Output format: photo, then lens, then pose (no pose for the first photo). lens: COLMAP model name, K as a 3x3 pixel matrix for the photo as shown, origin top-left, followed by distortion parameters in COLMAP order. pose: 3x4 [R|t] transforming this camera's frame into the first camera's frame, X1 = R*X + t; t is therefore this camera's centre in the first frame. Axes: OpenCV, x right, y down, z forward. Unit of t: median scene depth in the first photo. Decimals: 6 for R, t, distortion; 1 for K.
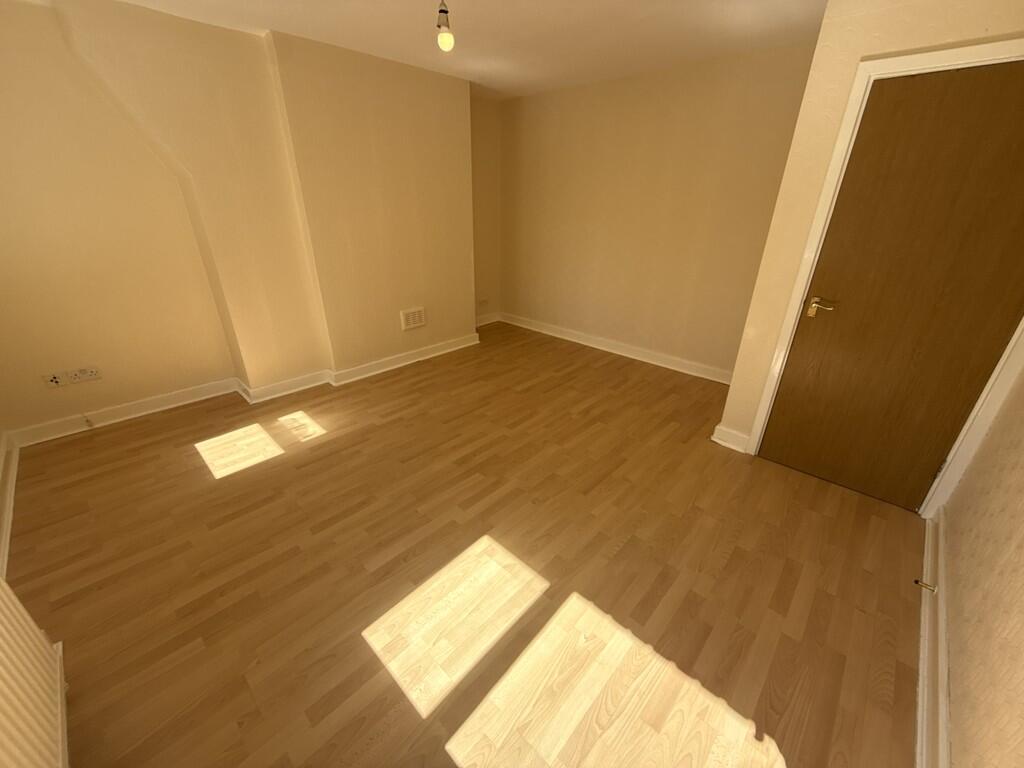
lens RADIAL K [[407.2, 0, 512.0], [0, 407.2, 384.0], [0, 0, 1]] dist [-0.005540, -0.000423]
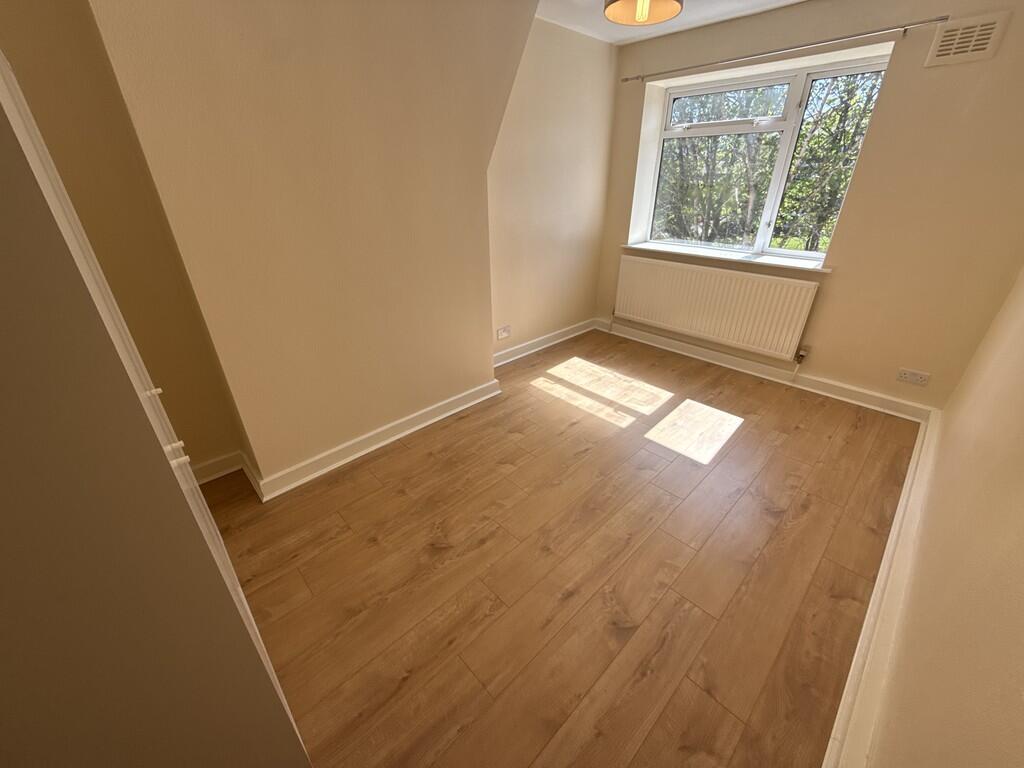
lens RADIAL K [[409.5, 0, 512.0], [0, 409.5, 384.0], [0, 0, 1]] dist [0.007770, 0.000045]
pose [[-0.998625, -0.028895, 0.043741, 0.334818], [0.016194, 0.623542, 0.781622, -0.518586], [-0.049859, 0.781255, -0.622217, 1.139783]]
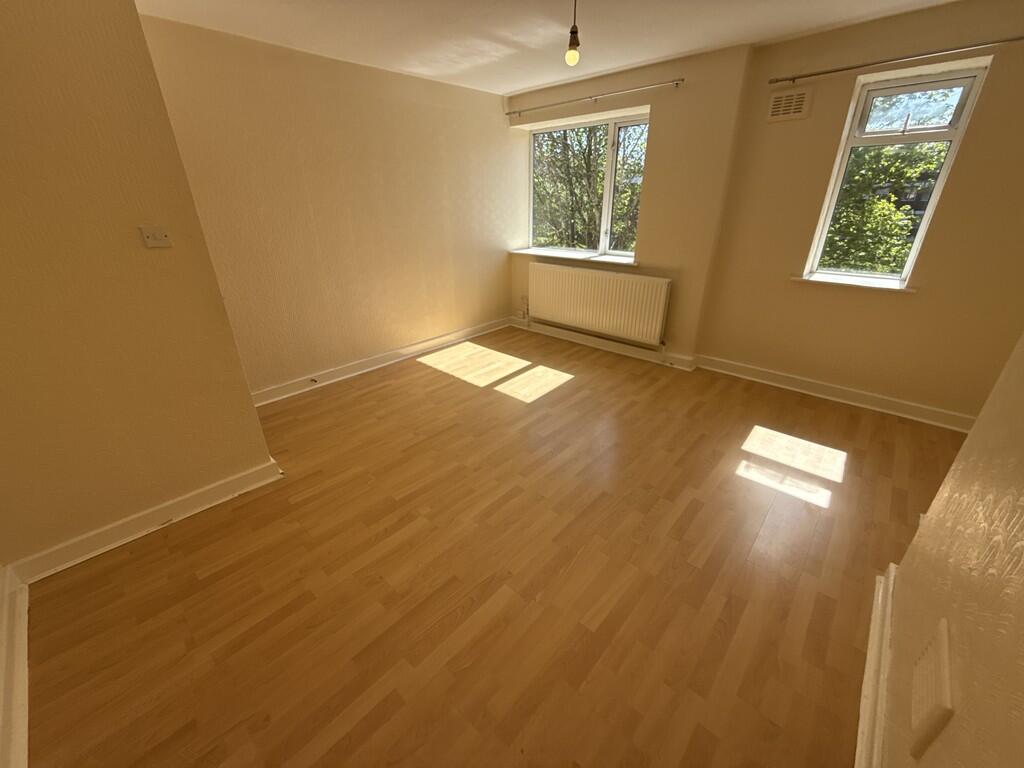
lens RADIAL K [[407.2, 0, 512.0], [0, 407.2, 384.0], [0, 0, 1]] dist [-0.005540, -0.000423]
pose [[-0.999876, 0.004418, -0.015141, 0.018743], [-0.008575, 0.653424, 0.756944, -0.648561], [0.013237, 0.756979, -0.653305, 1.435650]]
